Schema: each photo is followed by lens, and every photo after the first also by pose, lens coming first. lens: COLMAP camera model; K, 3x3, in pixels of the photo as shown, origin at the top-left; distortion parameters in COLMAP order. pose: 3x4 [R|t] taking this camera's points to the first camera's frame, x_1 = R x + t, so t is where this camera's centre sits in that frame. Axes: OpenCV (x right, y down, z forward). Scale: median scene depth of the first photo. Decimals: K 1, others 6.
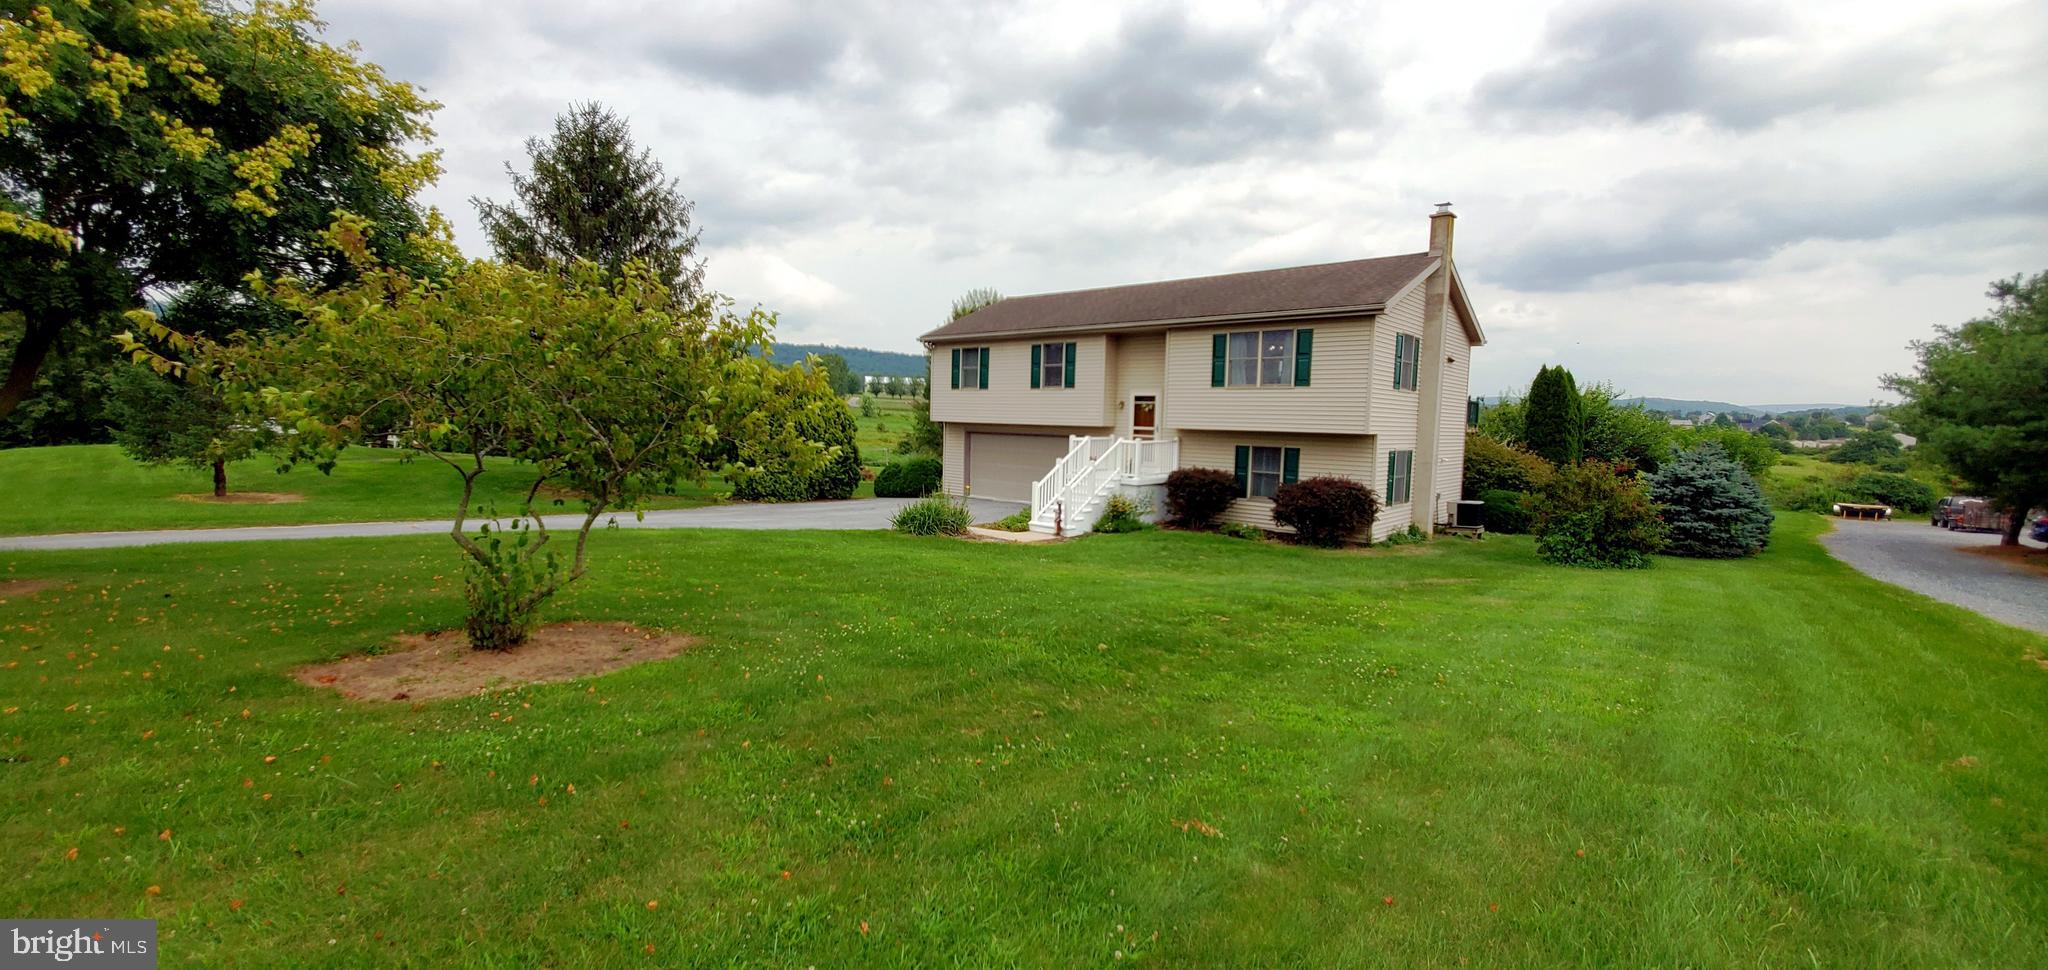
lens RADIAL K [[802.4, 0, 1020.6], [0, 802.4, 490.1], [0, 0, 1]] dist [-0.000079, -0.000210]
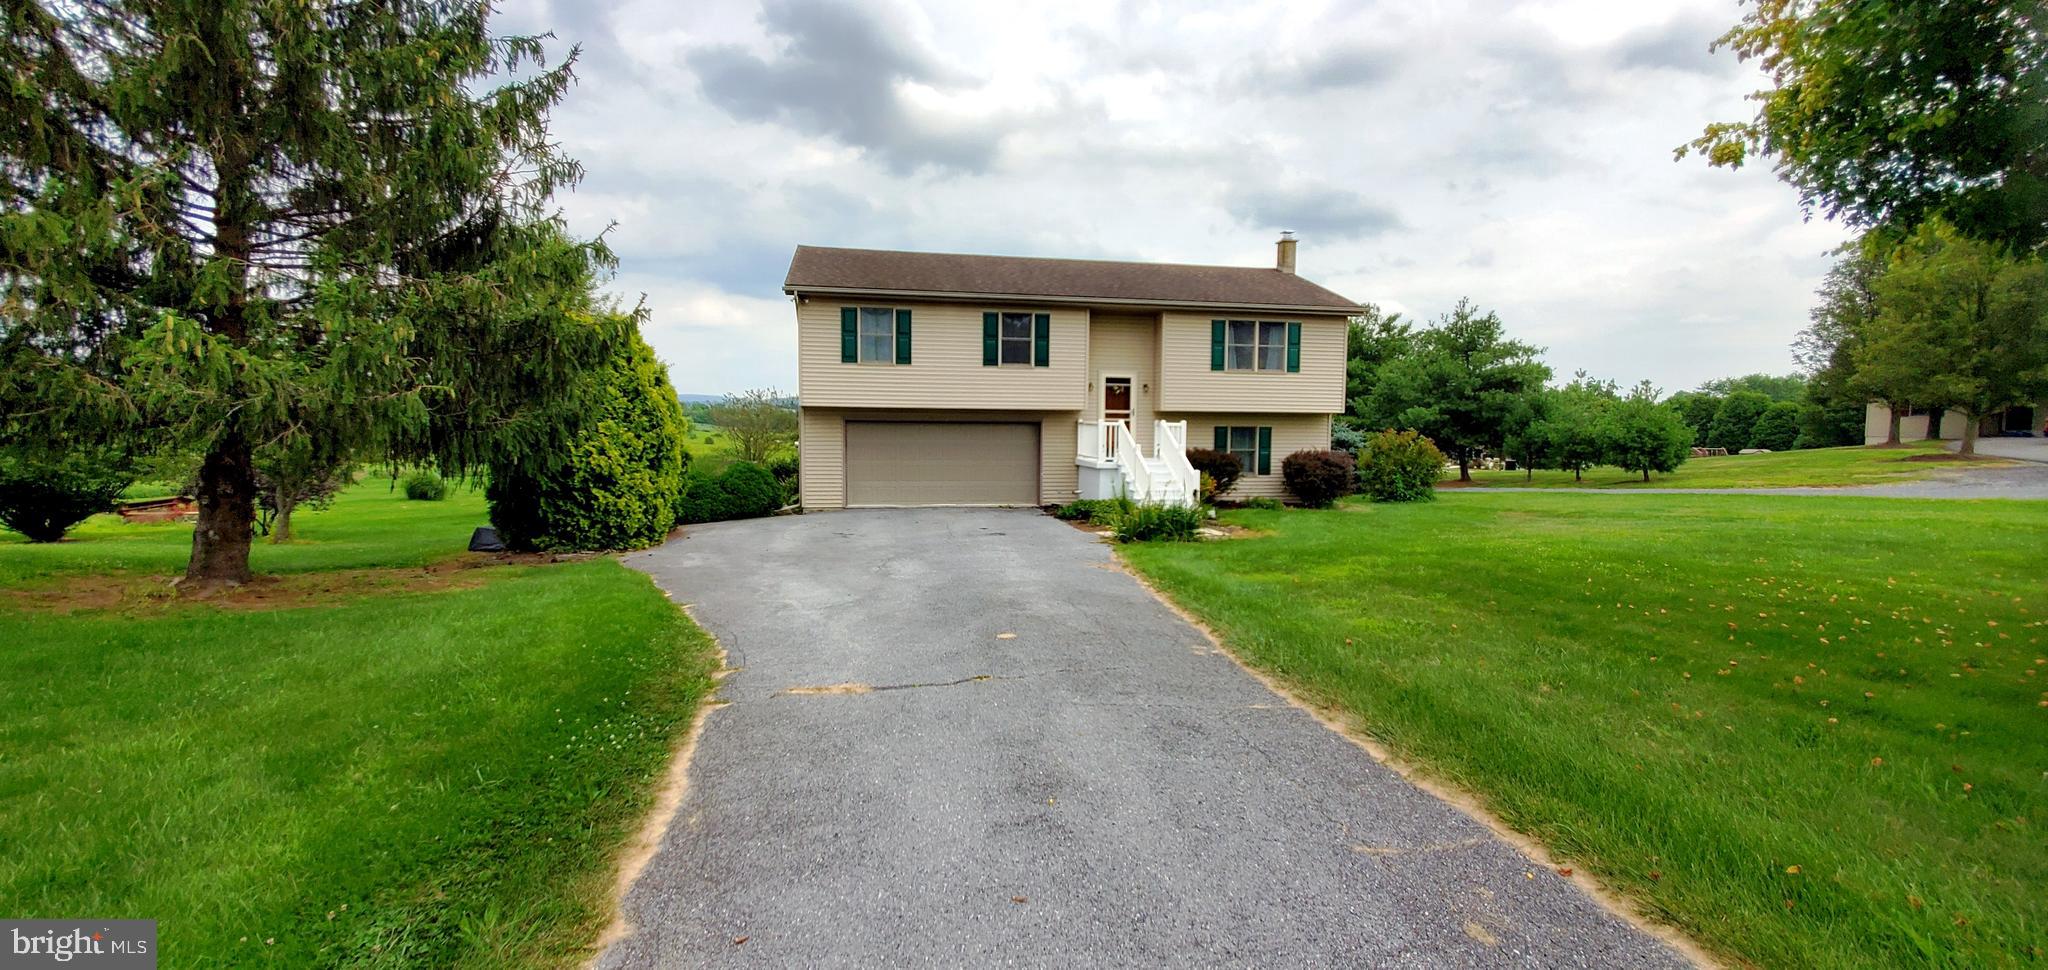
lens RADIAL K [[807.8, 0, 1014.8], [0, 807.8, 485.5], [0, 0, 1]] dist [0.000935, -0.000626]
pose [[0.609506, -0.088137, 0.787867, -0.746309], [0.072589, 0.995831, 0.055245, -0.056149], [-0.789451, 0.023518, 0.613363, 0.553809]]
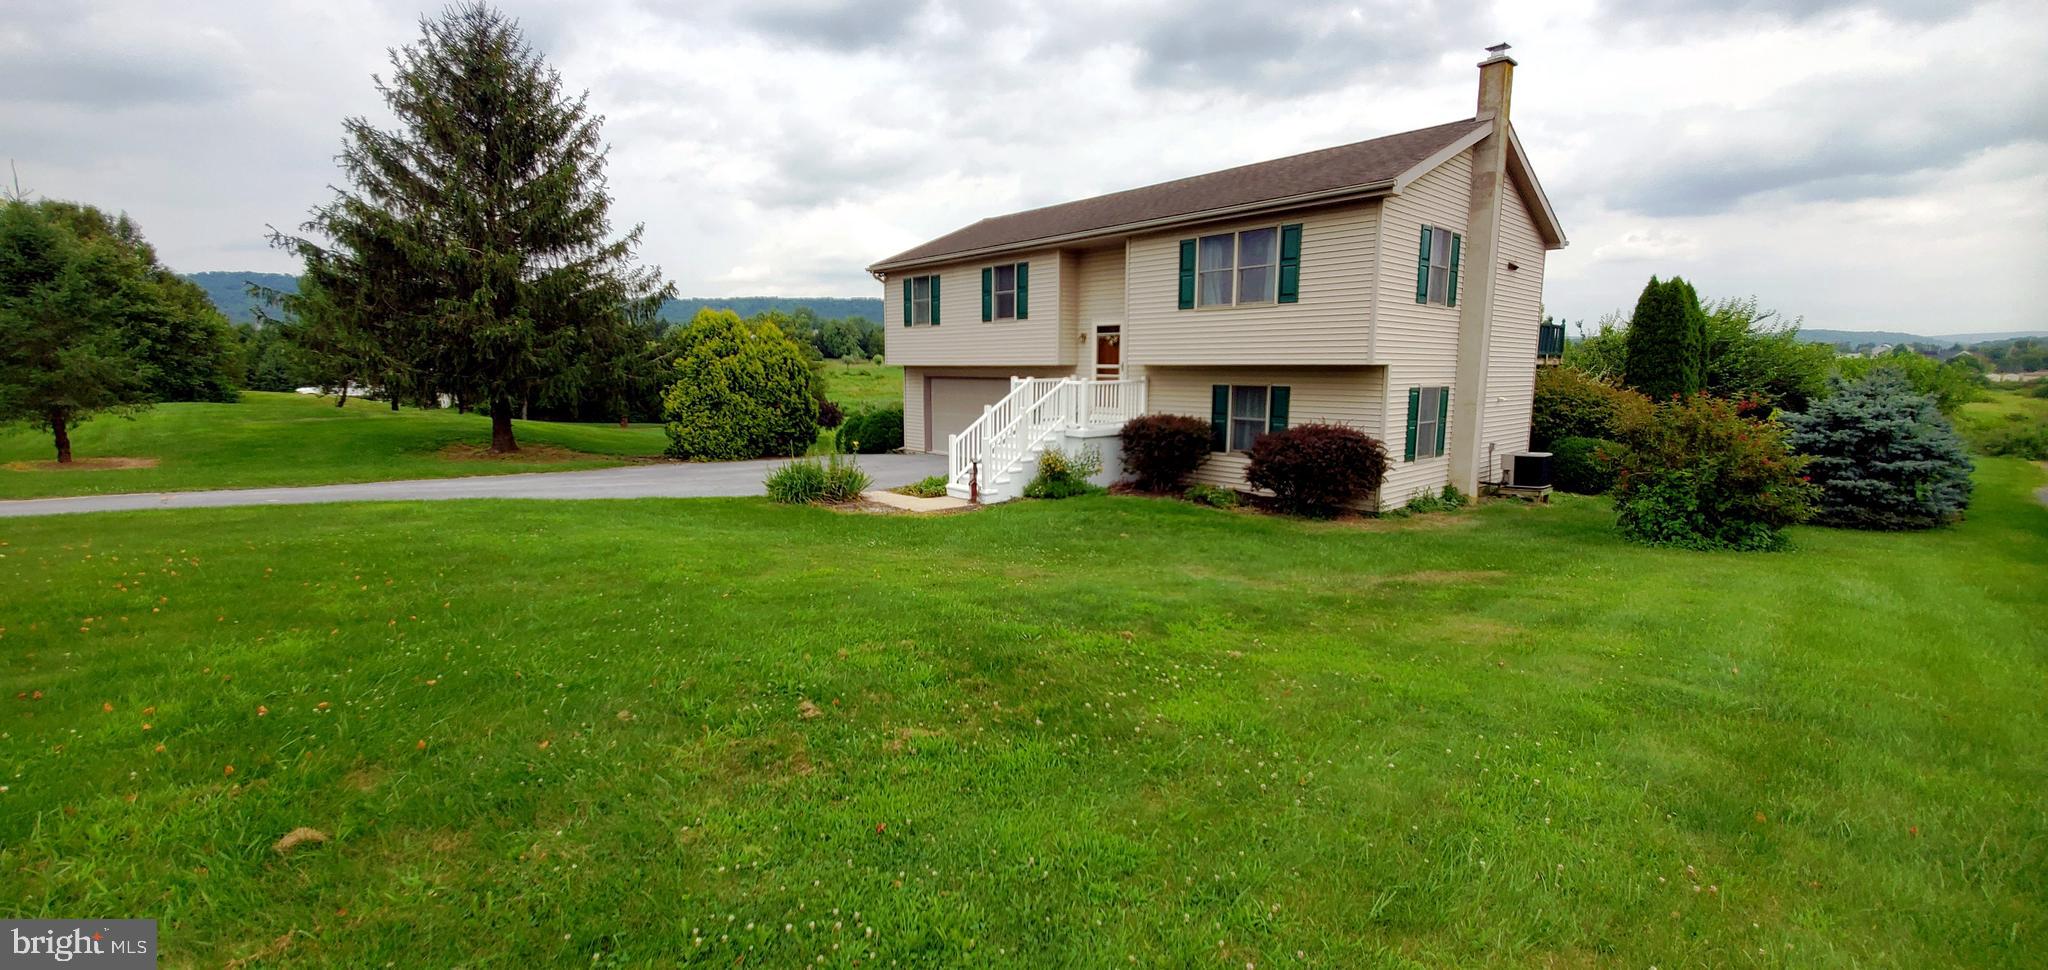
lens RADIAL K [[799.3, 0, 1024.0], [0, 799.3, 485.0], [0, 0, 1]] dist [0.001956, 0.000403]
pose [[0.994428, -0.005861, -0.105257, 0.167114], [0.011513, 0.998519, 0.053172, -0.001925], [0.104790, -0.054087, 0.993023, 0.203607]]
